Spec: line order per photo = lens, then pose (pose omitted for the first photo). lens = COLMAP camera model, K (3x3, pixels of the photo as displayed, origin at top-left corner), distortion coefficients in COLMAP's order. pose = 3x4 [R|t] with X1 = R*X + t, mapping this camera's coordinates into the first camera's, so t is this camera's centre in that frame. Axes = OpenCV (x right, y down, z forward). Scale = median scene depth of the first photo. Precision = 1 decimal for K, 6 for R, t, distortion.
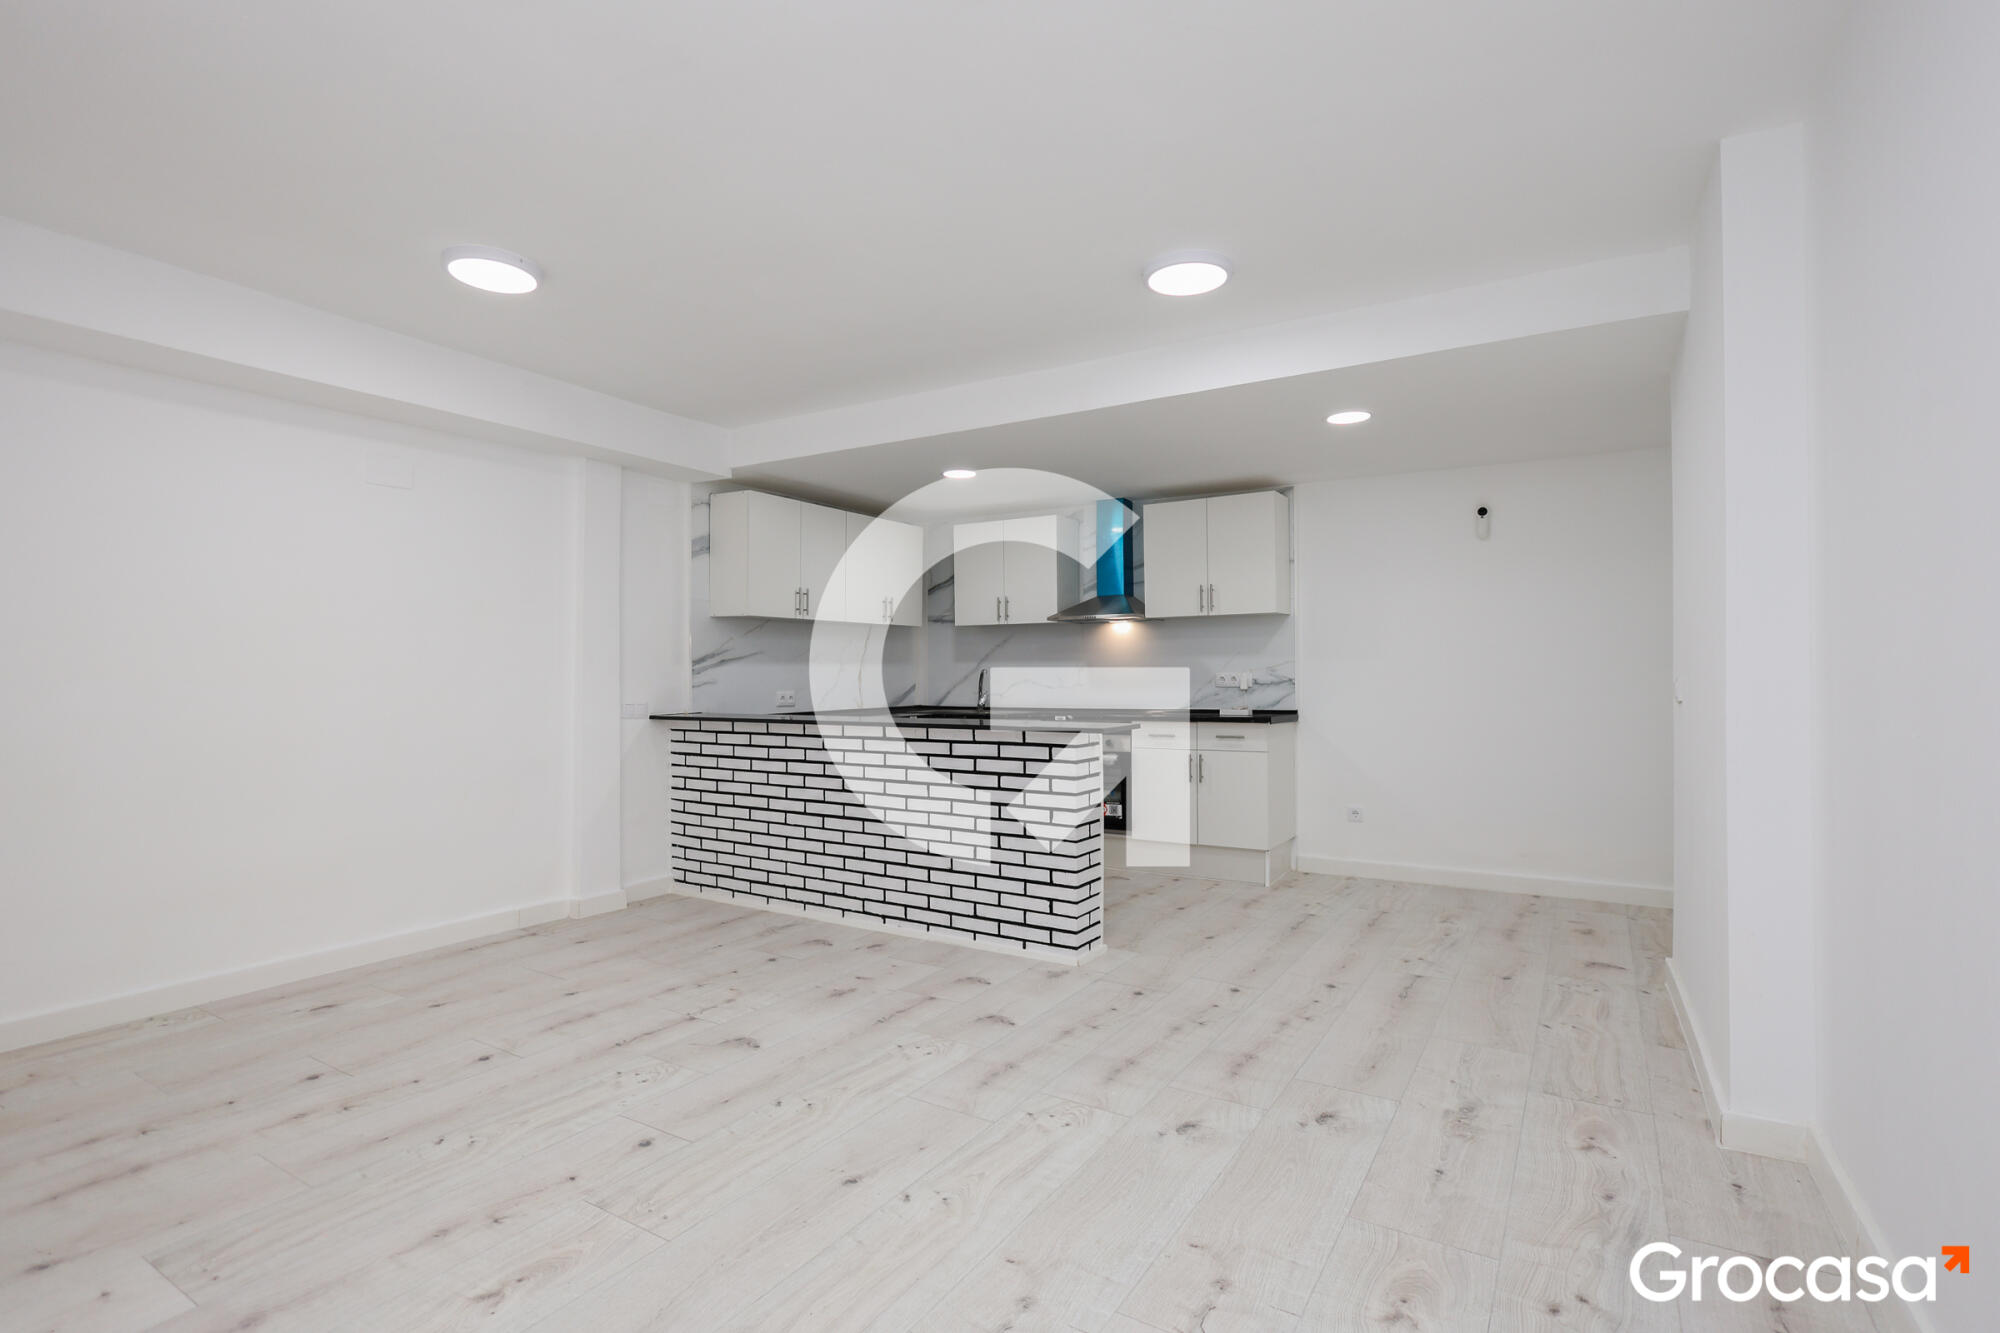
lens RADIAL K [[947.7, 0, 1012.9], [0, 947.7, 669.7], [0, 0, 1]] dist [-0.001552, -0.000391]
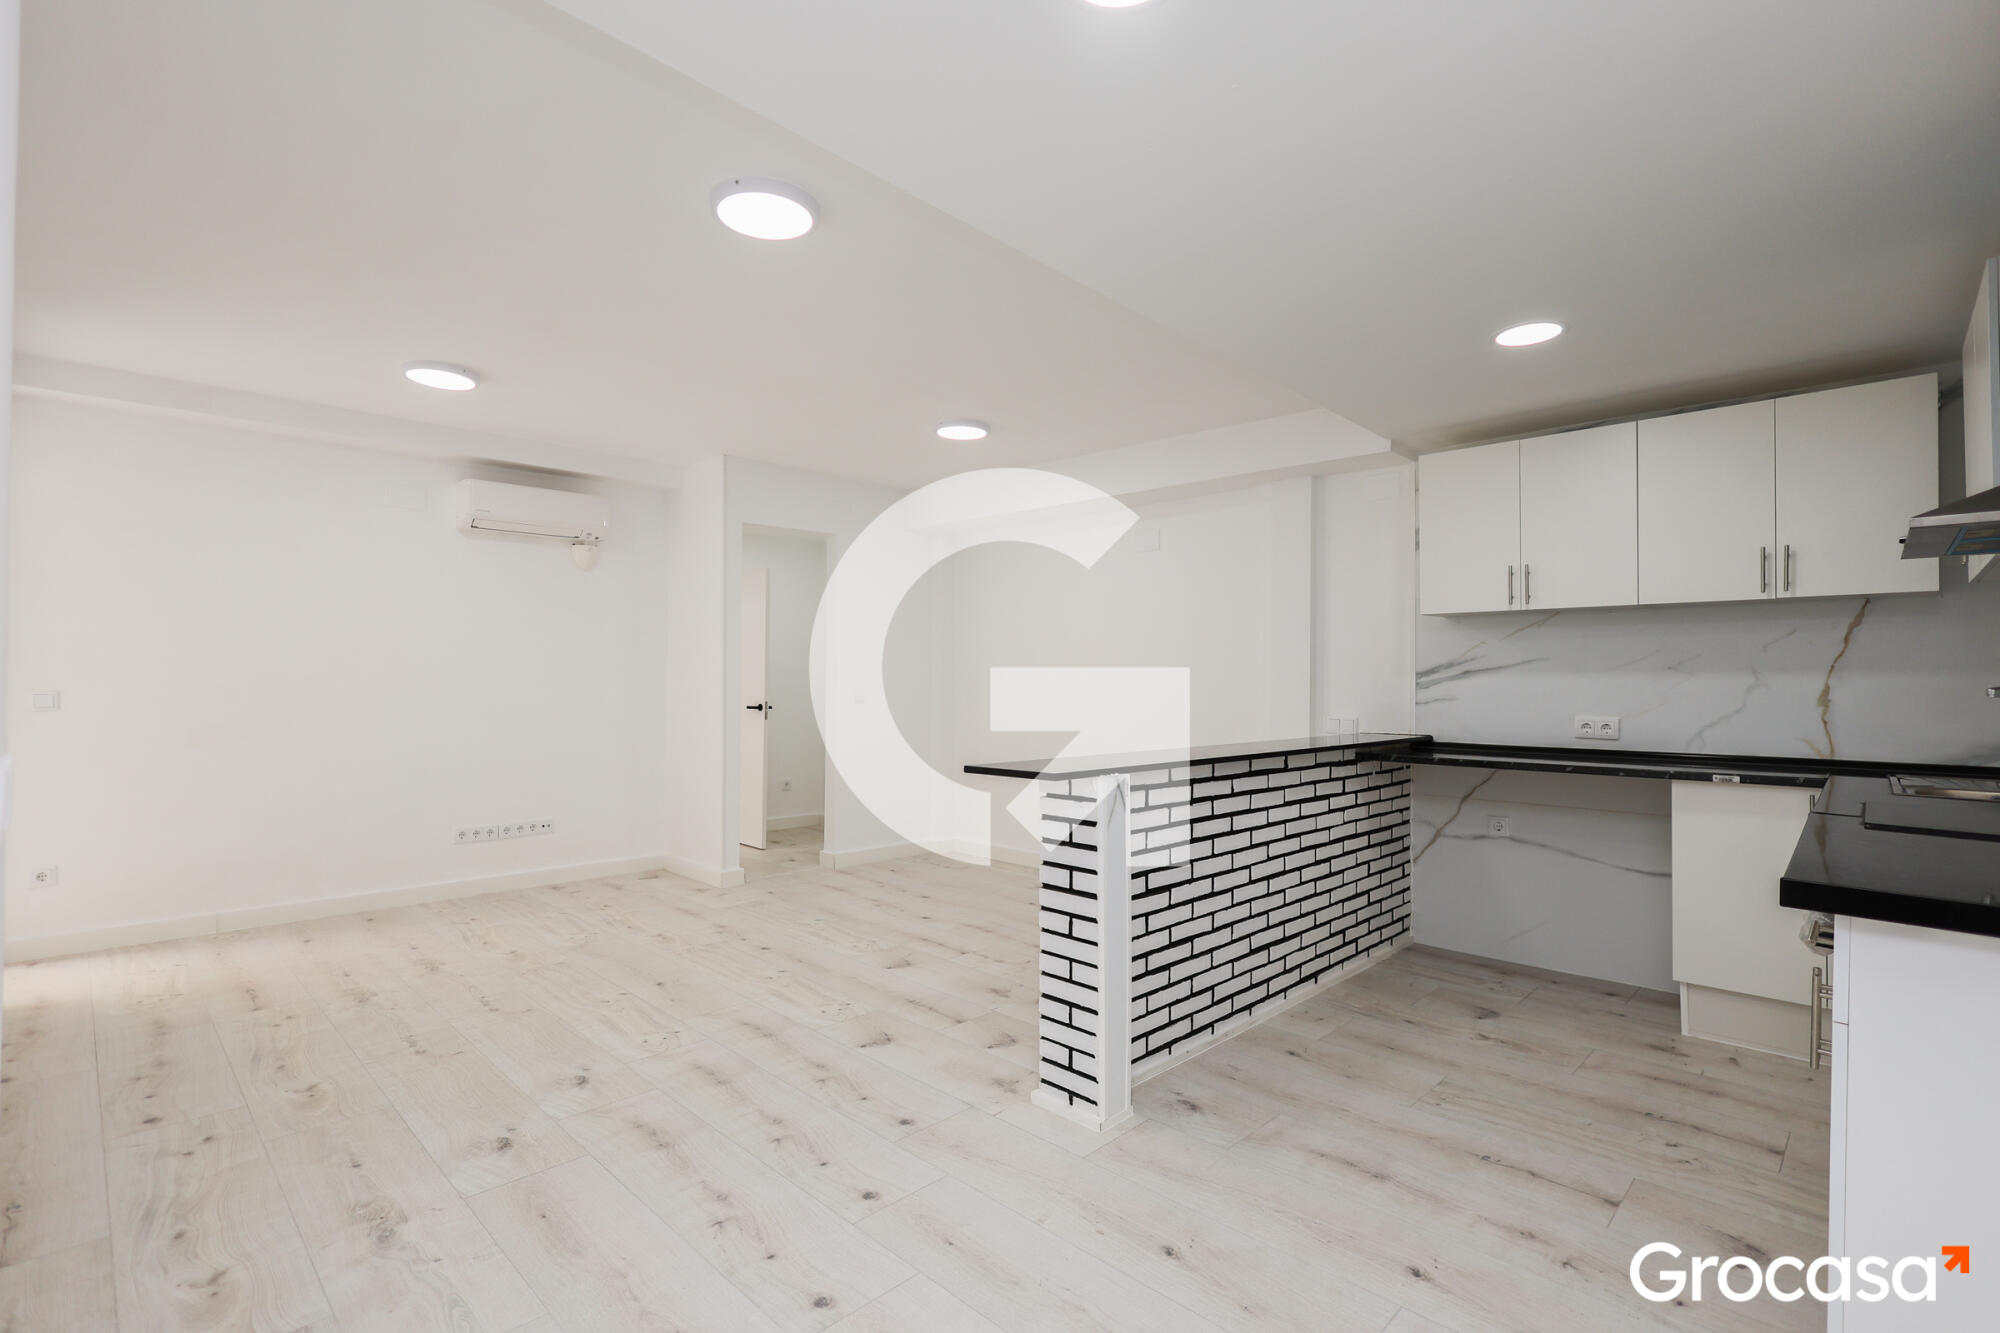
lens RADIAL K [[947.7, 0, 1000.7], [0, 947.7, 676.6], [0, 0, 1]] dist [-0.001552, -0.000391]
pose [[-0.238220, -0.002030, -0.971209, 0.877013], [0.000012, 0.999998, -0.002093, -0.006279], [0.971211, -0.000510, -0.238219, 1.310639]]
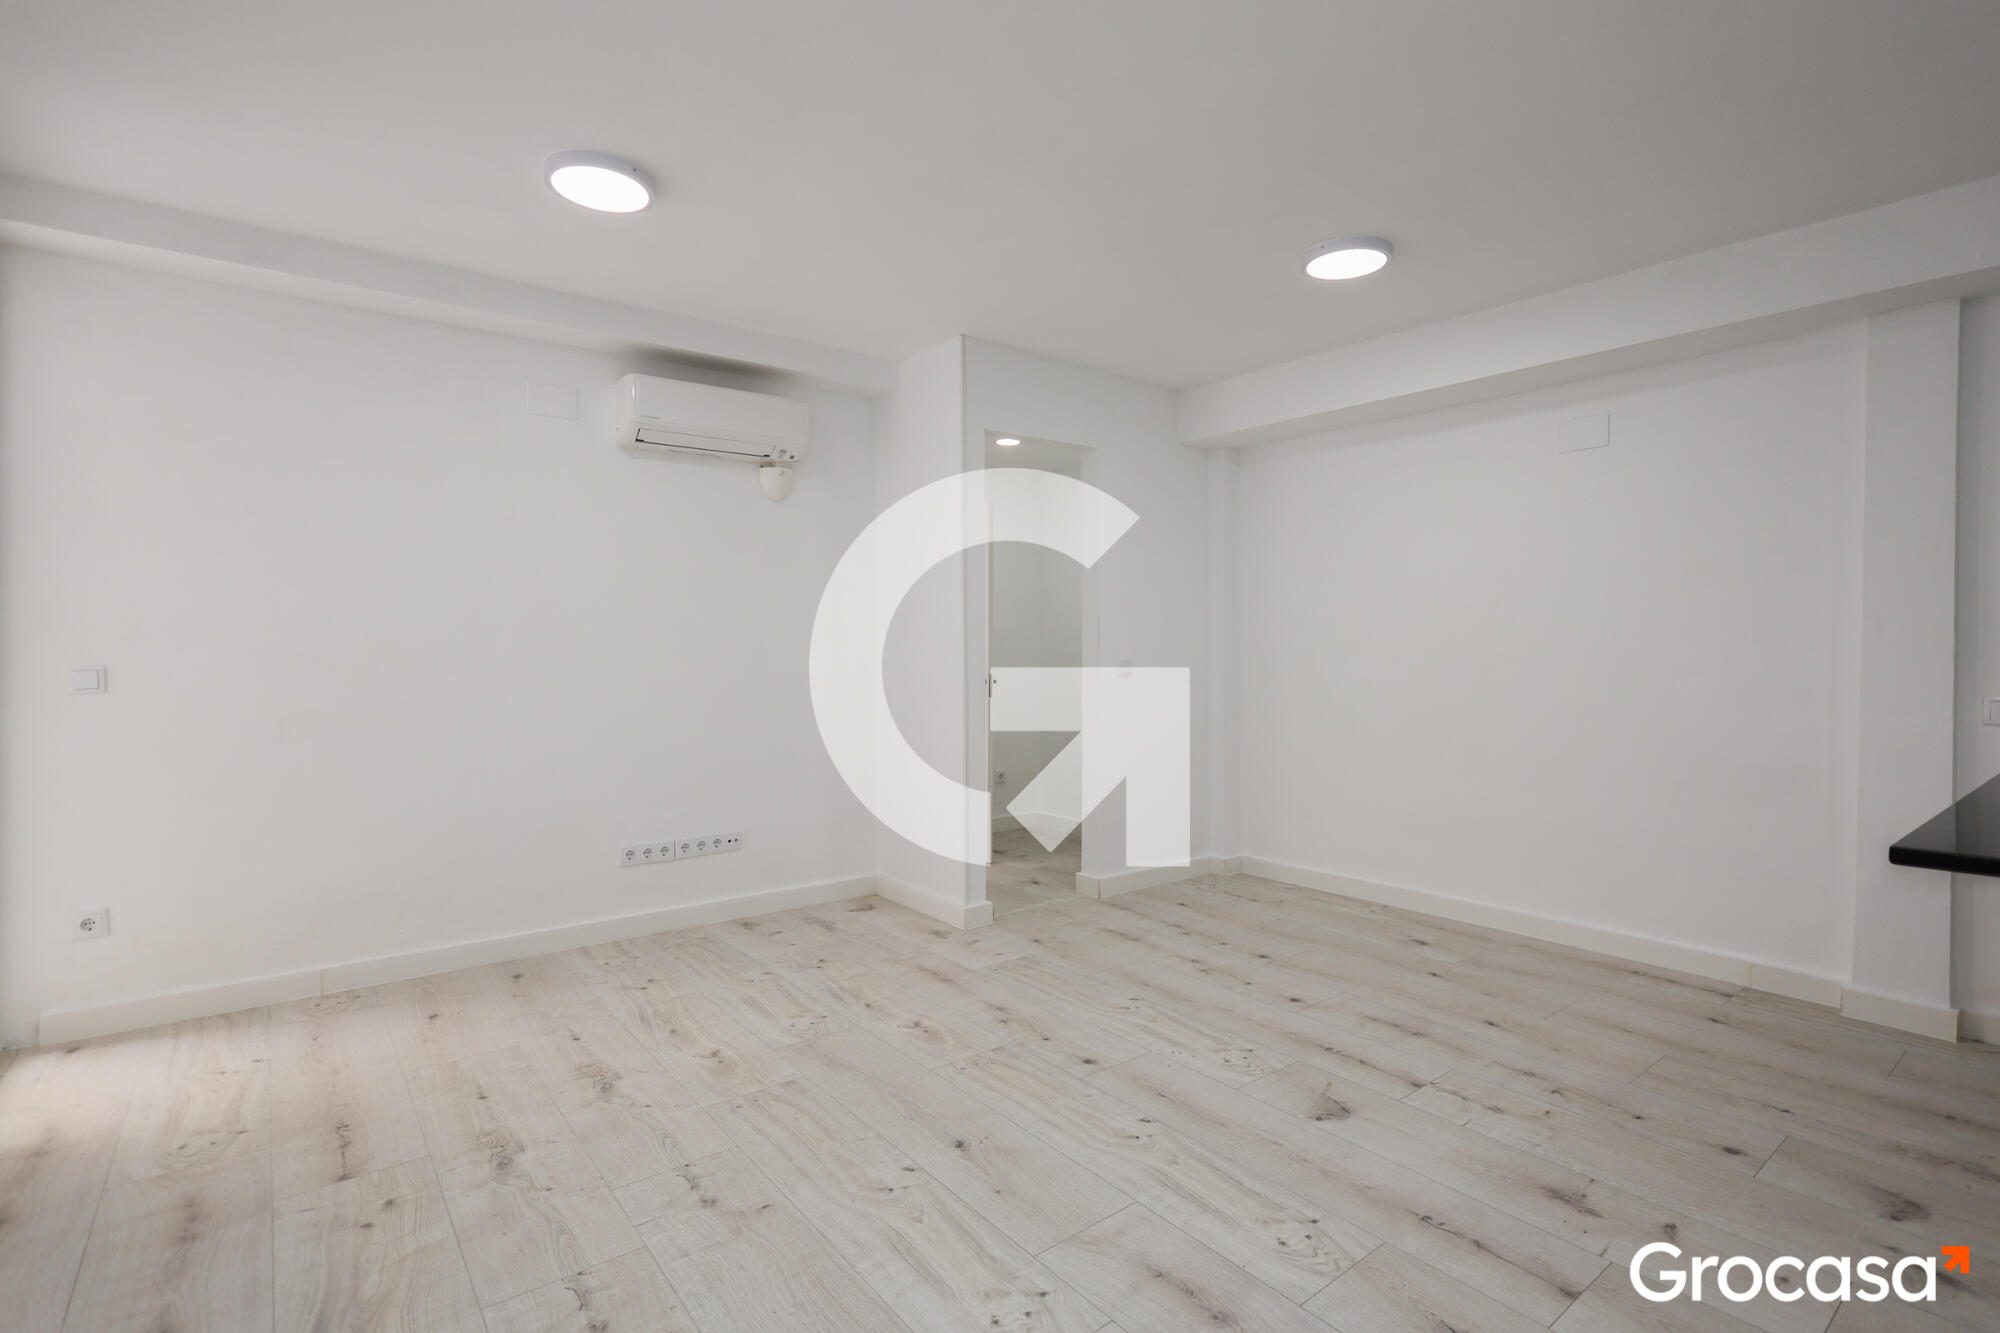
lens RADIAL K [[947.7, 0, 995.9], [0, 947.7, 662.0], [0, 0, 1]] dist [-0.001552, -0.000391]
pose [[-0.354939, 0.017767, -0.934721, 0.505041], [0.007489, 0.999841, 0.016161, -0.001782], [0.934859, -0.001264, -0.355016, 0.919136]]
